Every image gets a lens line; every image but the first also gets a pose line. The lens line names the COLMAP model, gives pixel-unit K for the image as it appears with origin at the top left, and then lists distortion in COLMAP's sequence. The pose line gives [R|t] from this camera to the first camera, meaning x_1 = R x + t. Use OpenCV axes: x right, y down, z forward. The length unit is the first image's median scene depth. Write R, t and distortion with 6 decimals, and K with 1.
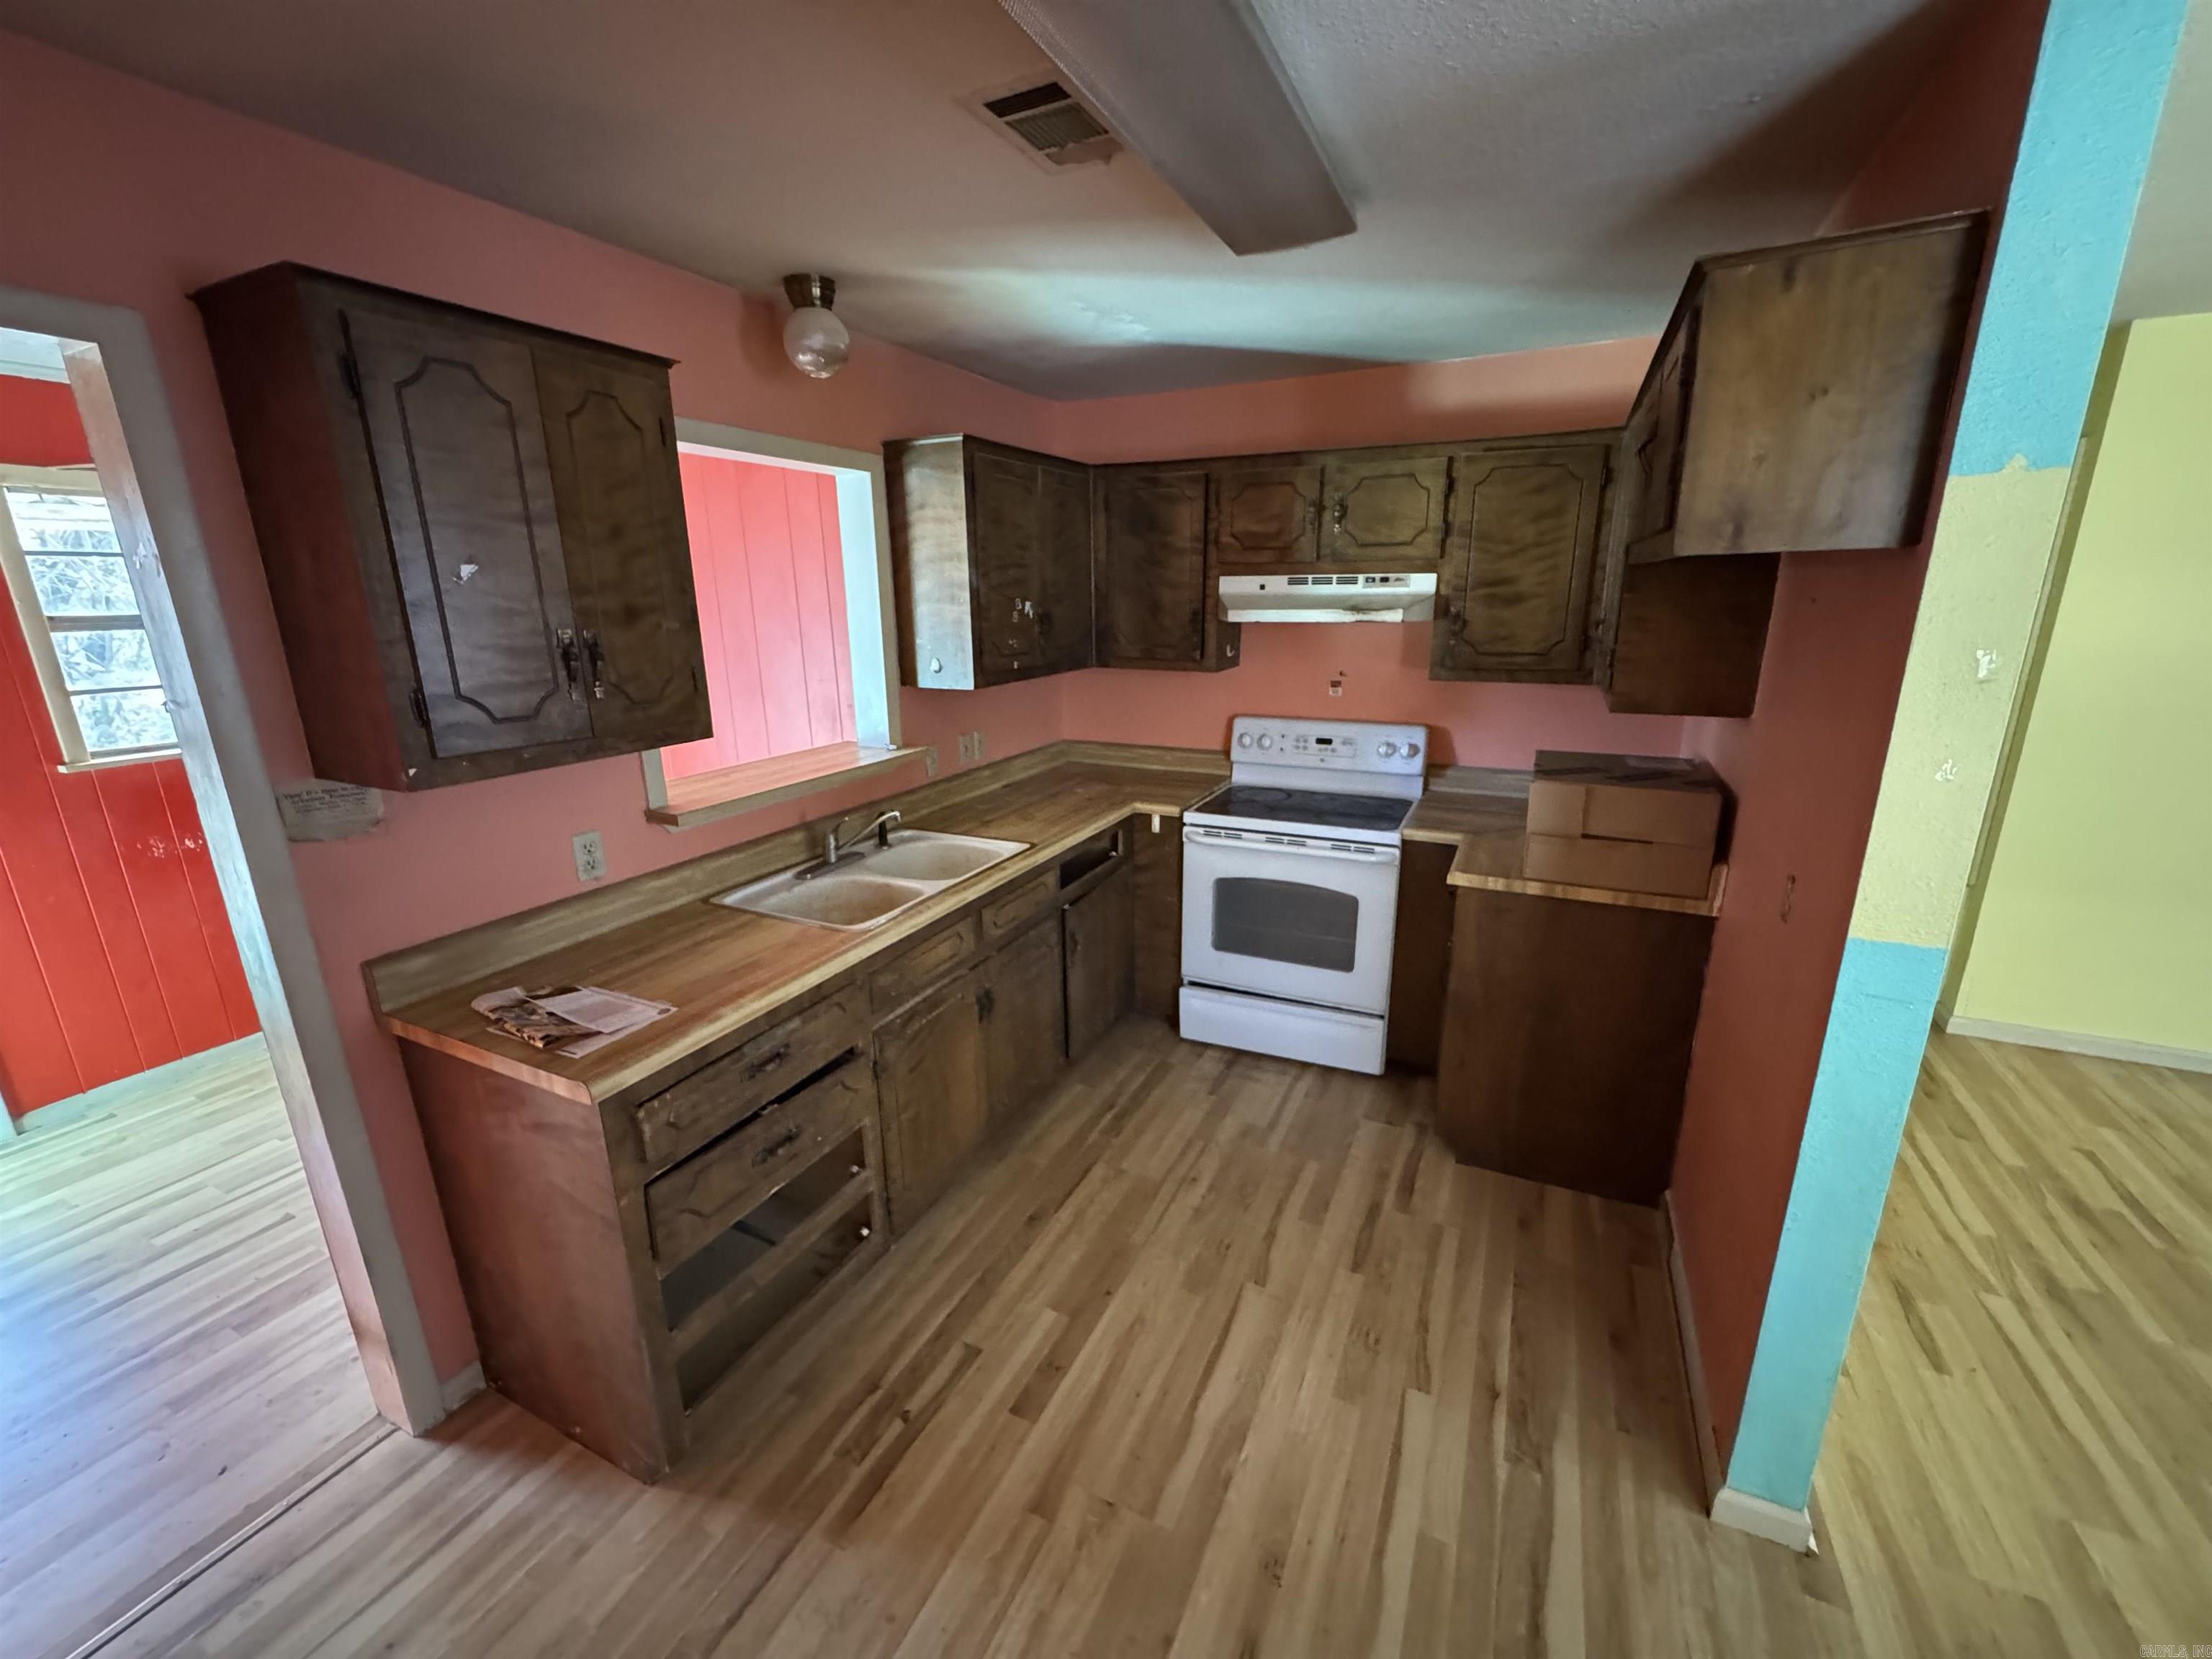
lens RADIAL K [[882.1, 0, 1108.6], [0, 882.1, 832.7], [0, 0, 1]] dist [-0.005305, 0.000976]
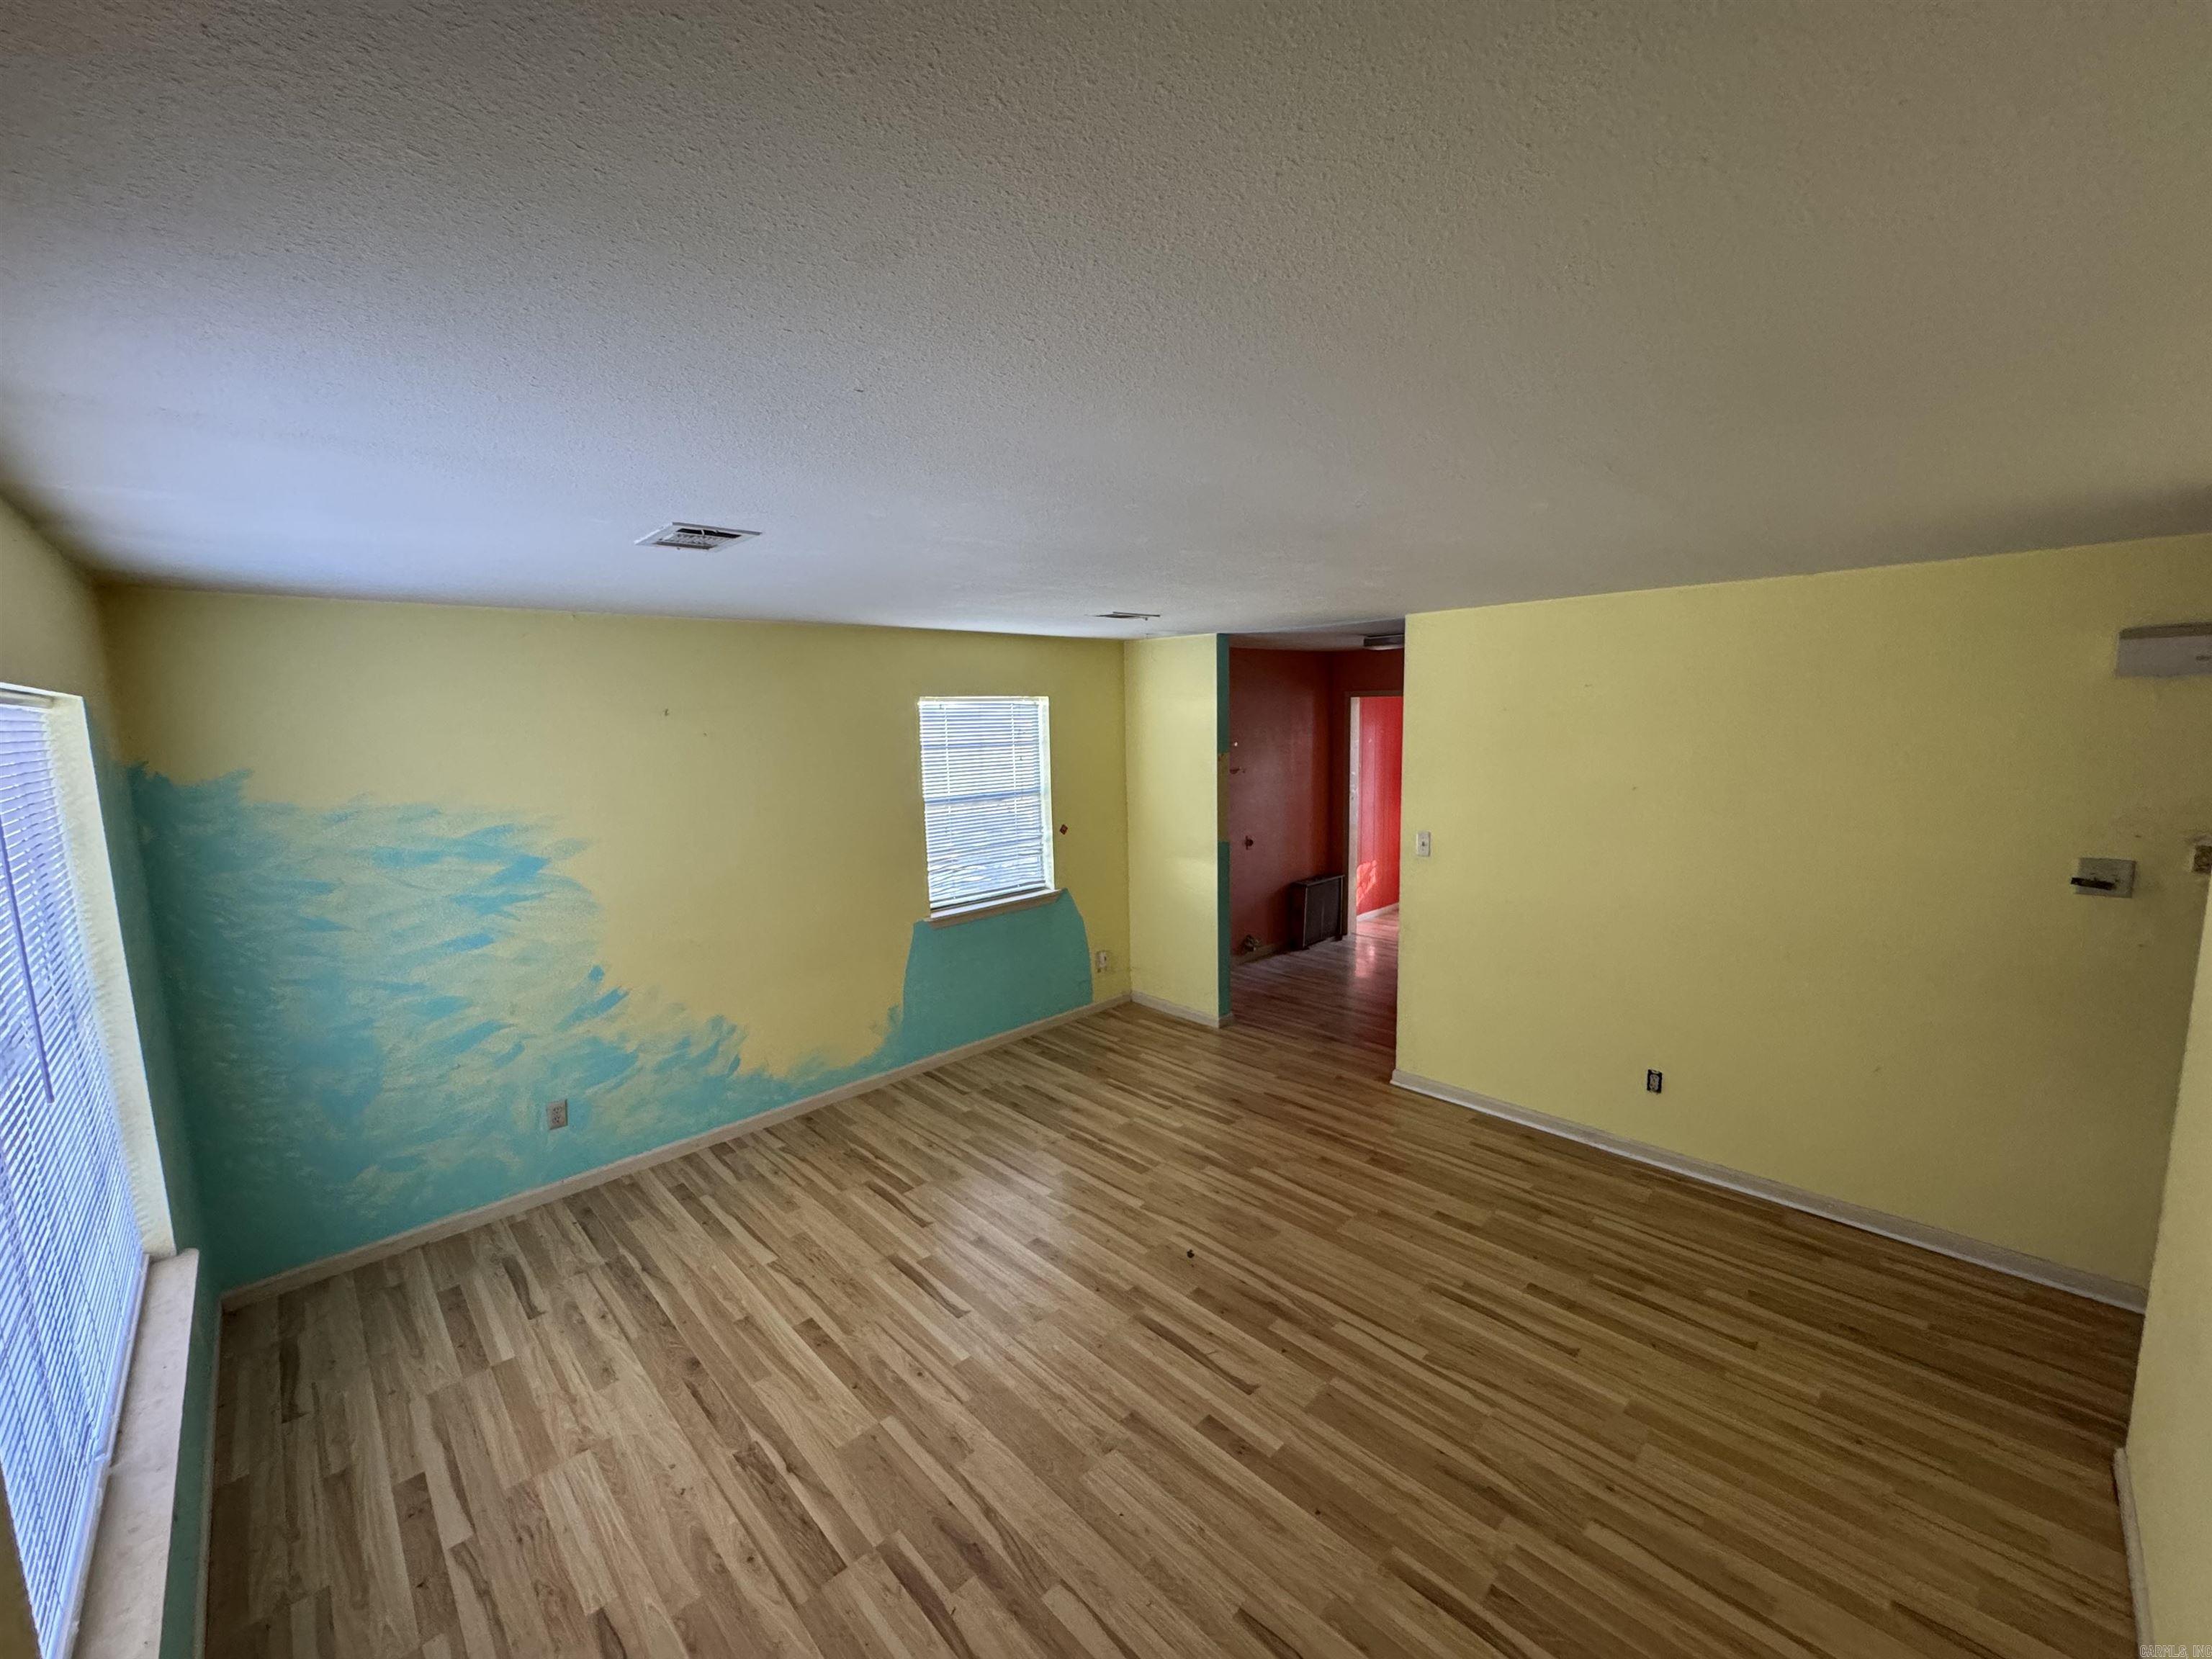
lens RADIAL K [[882.1, 0, 1107.2], [0, 882.1, 830.6], [0, 0, 1]] dist [-0.005305, 0.000976]
pose [[-0.344075, 0.149552, -0.926955, 2.468989], [-0.220580, 0.946730, 0.234619, -0.306886], [0.912665, 0.285194, -0.292759, 0.491117]]
